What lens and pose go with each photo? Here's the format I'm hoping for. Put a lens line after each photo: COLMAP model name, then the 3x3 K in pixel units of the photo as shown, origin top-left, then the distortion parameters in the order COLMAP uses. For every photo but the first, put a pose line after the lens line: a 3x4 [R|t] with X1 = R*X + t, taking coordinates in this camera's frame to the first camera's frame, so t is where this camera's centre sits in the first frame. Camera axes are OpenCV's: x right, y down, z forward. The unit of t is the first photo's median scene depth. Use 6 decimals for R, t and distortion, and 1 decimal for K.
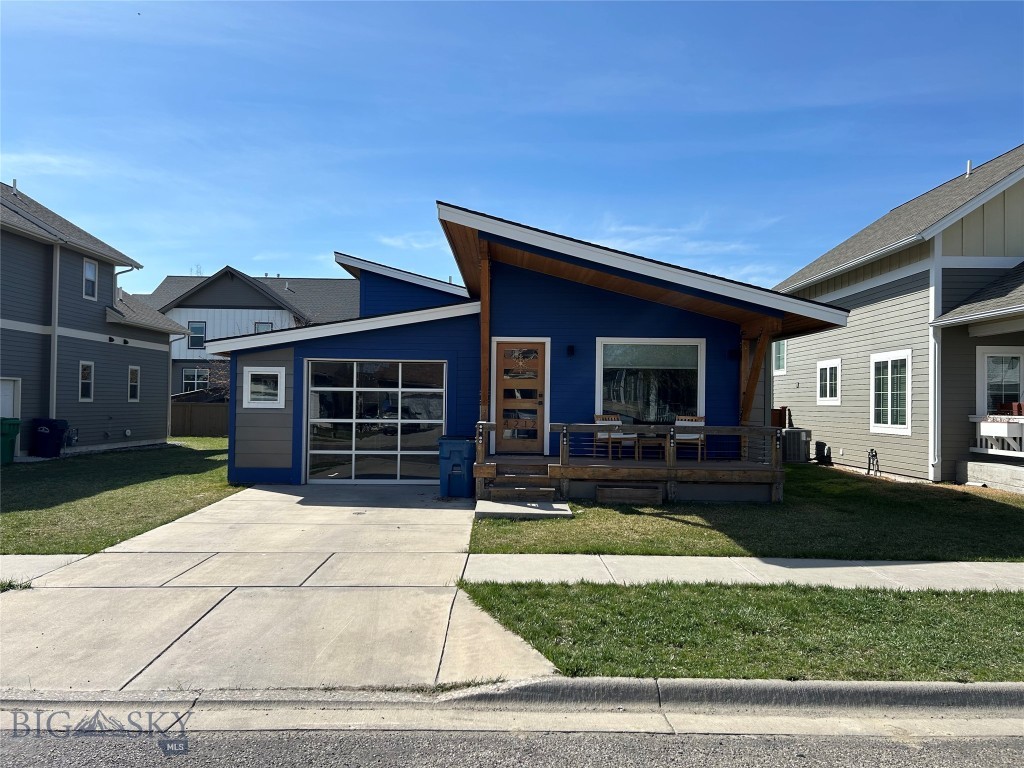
lens RADIAL K [[771.7, 0, 502.3], [0, 771.7, 383.9], [0, 0, 1]] dist [0.087031, -0.121844]
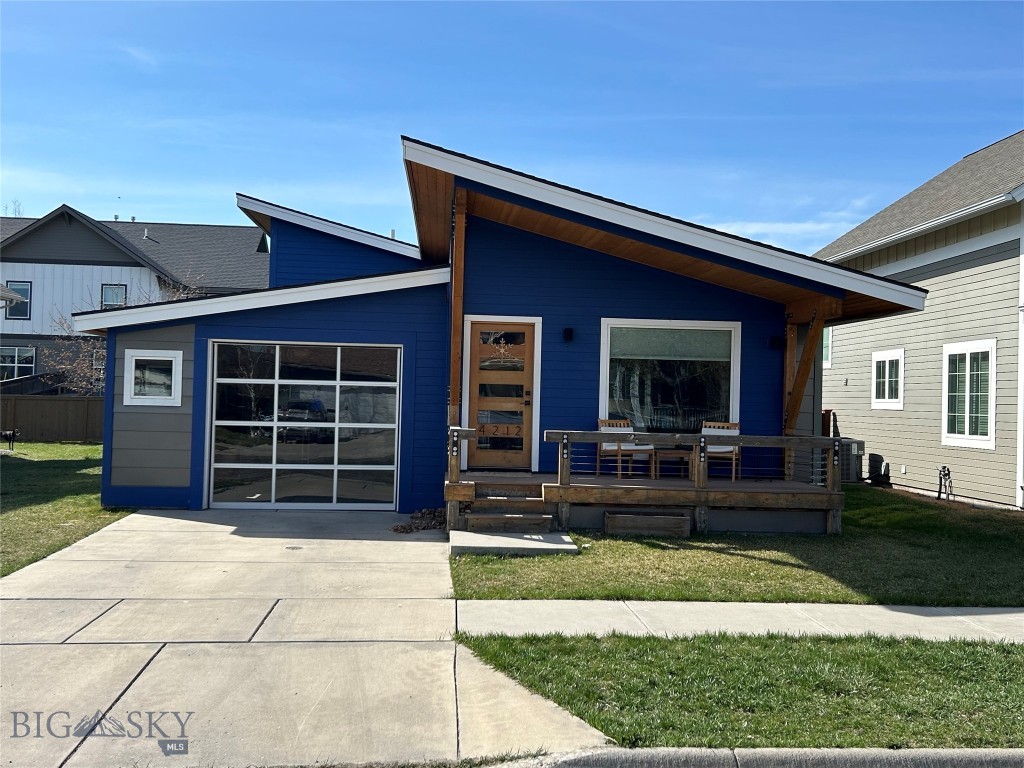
lens RADIAL K [[1056.7, 0, 506.6], [0, 1056.7, 369.9], [0, 0, 1]] dist [0.106589, -0.176266]
pose [[0.997314, 0.013085, 0.072072, -0.046995], [-0.012911, 0.999913, -0.002878, -0.004679], [-0.072103, 0.001940, 0.997395, -0.037787]]
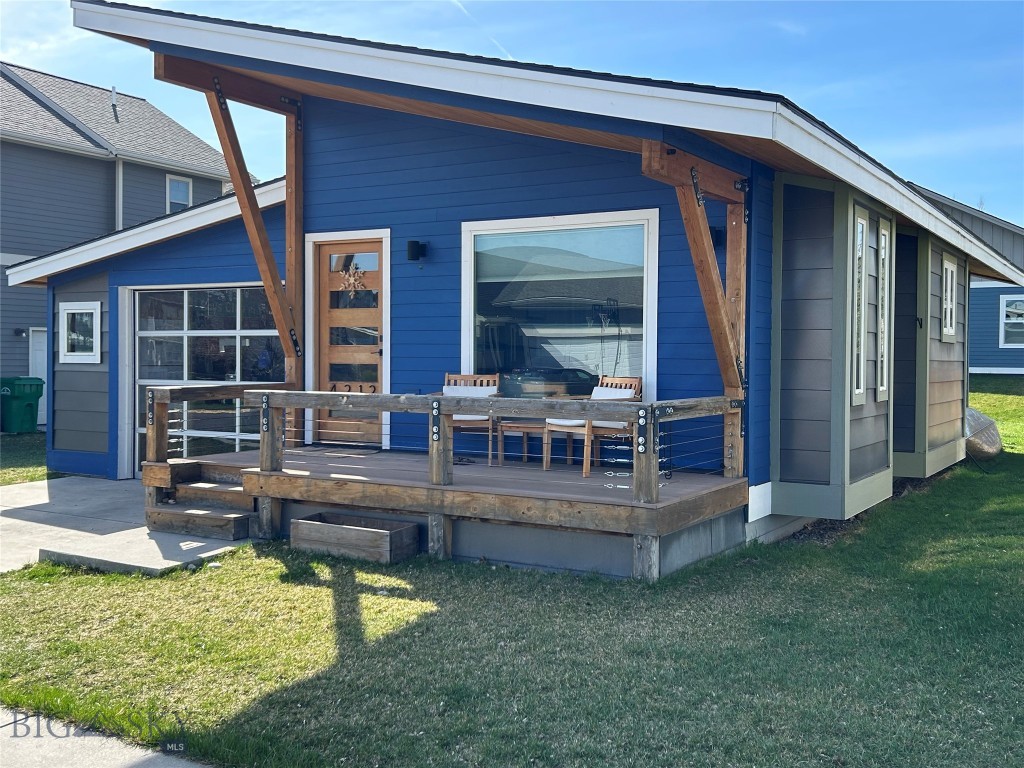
lens RADIAL K [[1056.7, 0, 506.6], [0, 1056.7, 369.9], [0, 0, 1]] dist [0.106589, -0.176266]
pose [[0.859475, -0.000890, -0.511176, 0.509561], [0.017613, 0.999456, 0.027875, 0.018261], [0.510873, -0.032962, 0.859024, 0.415214]]
